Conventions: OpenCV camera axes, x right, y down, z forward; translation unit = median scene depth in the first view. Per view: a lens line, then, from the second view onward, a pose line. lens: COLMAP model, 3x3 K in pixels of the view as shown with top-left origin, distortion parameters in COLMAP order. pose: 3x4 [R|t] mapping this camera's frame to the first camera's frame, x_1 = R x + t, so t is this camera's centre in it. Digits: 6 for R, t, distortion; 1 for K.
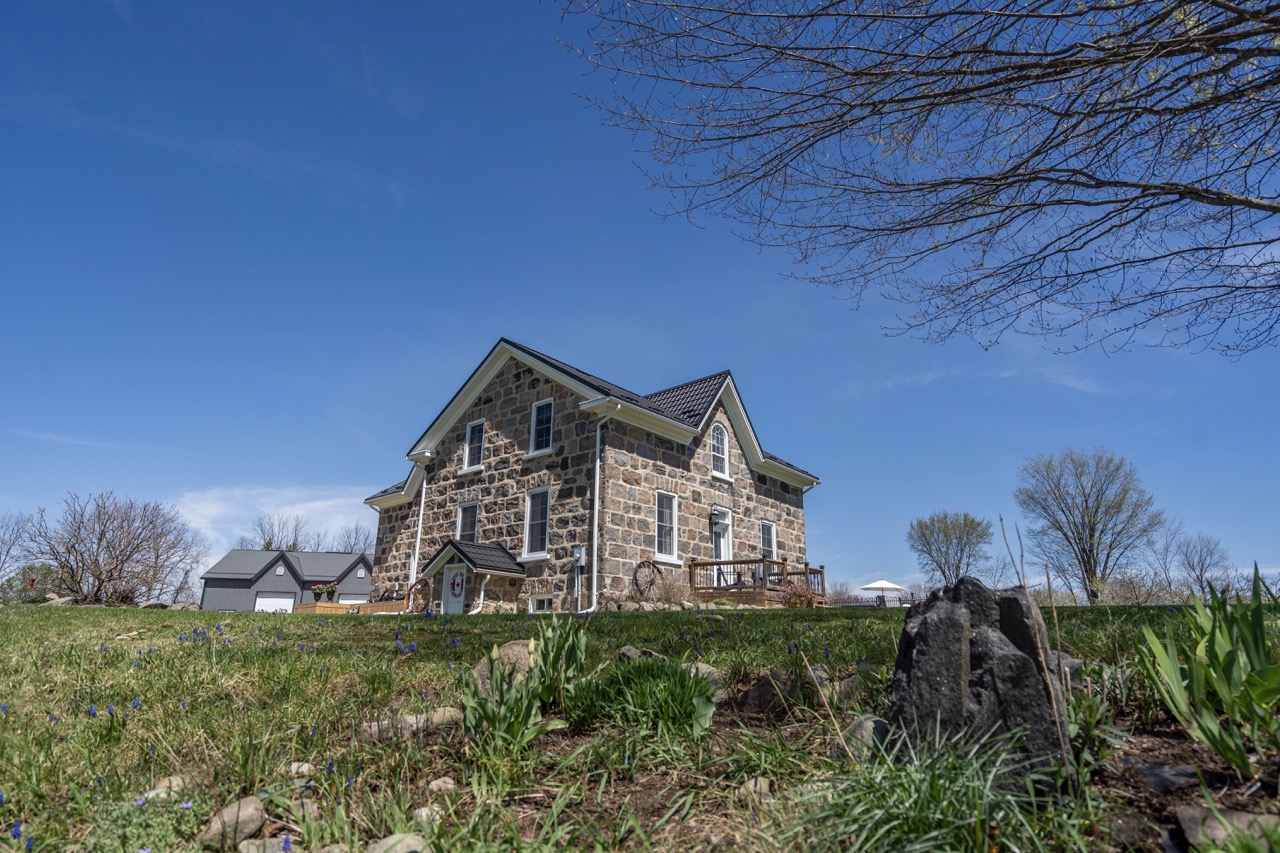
lens RADIAL K [[693.8, 0, 640.5], [0, 693.8, 418.9], [0, 0, 1]] dist [0.004443, 0.000085]
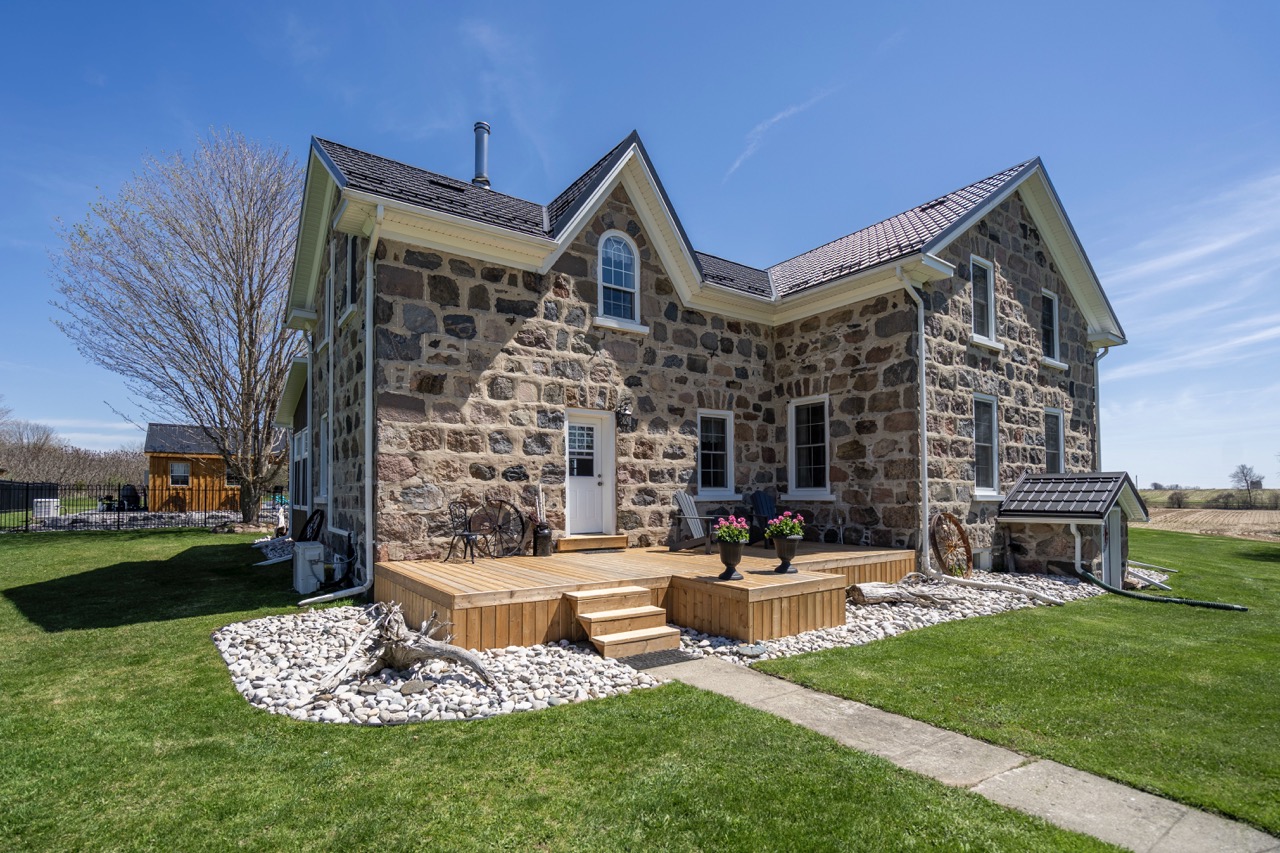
lens RADIAL K [[597.3, 0, 664.2], [0, 597.3, 475.9], [0, 0, 1]] dist [-0.003299, 0.000194]
pose [[0.262036, 0.026941, 0.964682, -0.889642], [-0.308178, 0.949608, 0.057190, 0.262418], [-0.914529, -0.312280, 0.257134, 1.173272]]
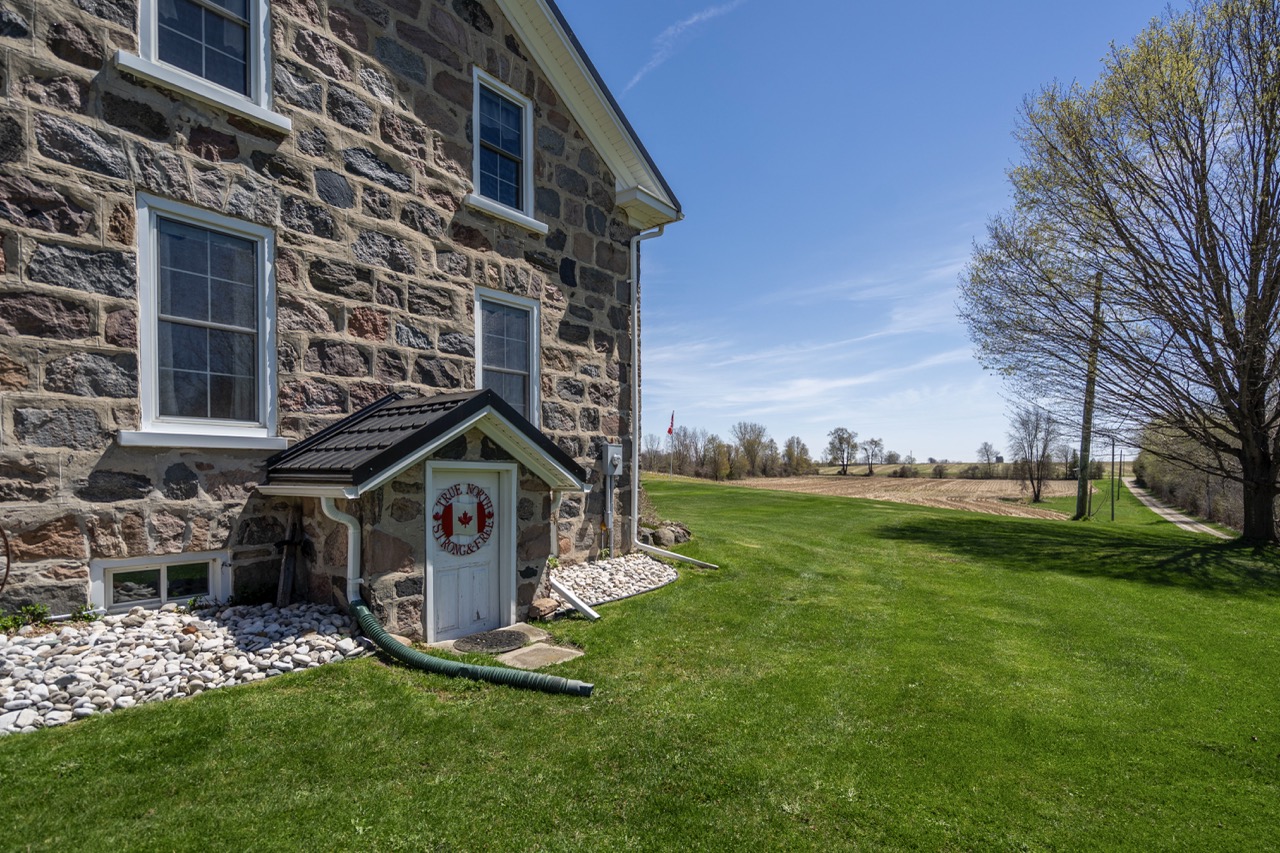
lens RADIAL K [[597.3, 0, 666.6], [0, 597.3, 470.0], [0, 0, 1]] dist [-0.003299, 0.000194]
pose [[-0.010665, -0.007054, 0.999918, -0.521030], [-0.319148, 0.947699, 0.003282, 0.168763], [-0.947645, -0.319087, -0.012359, 0.847532]]
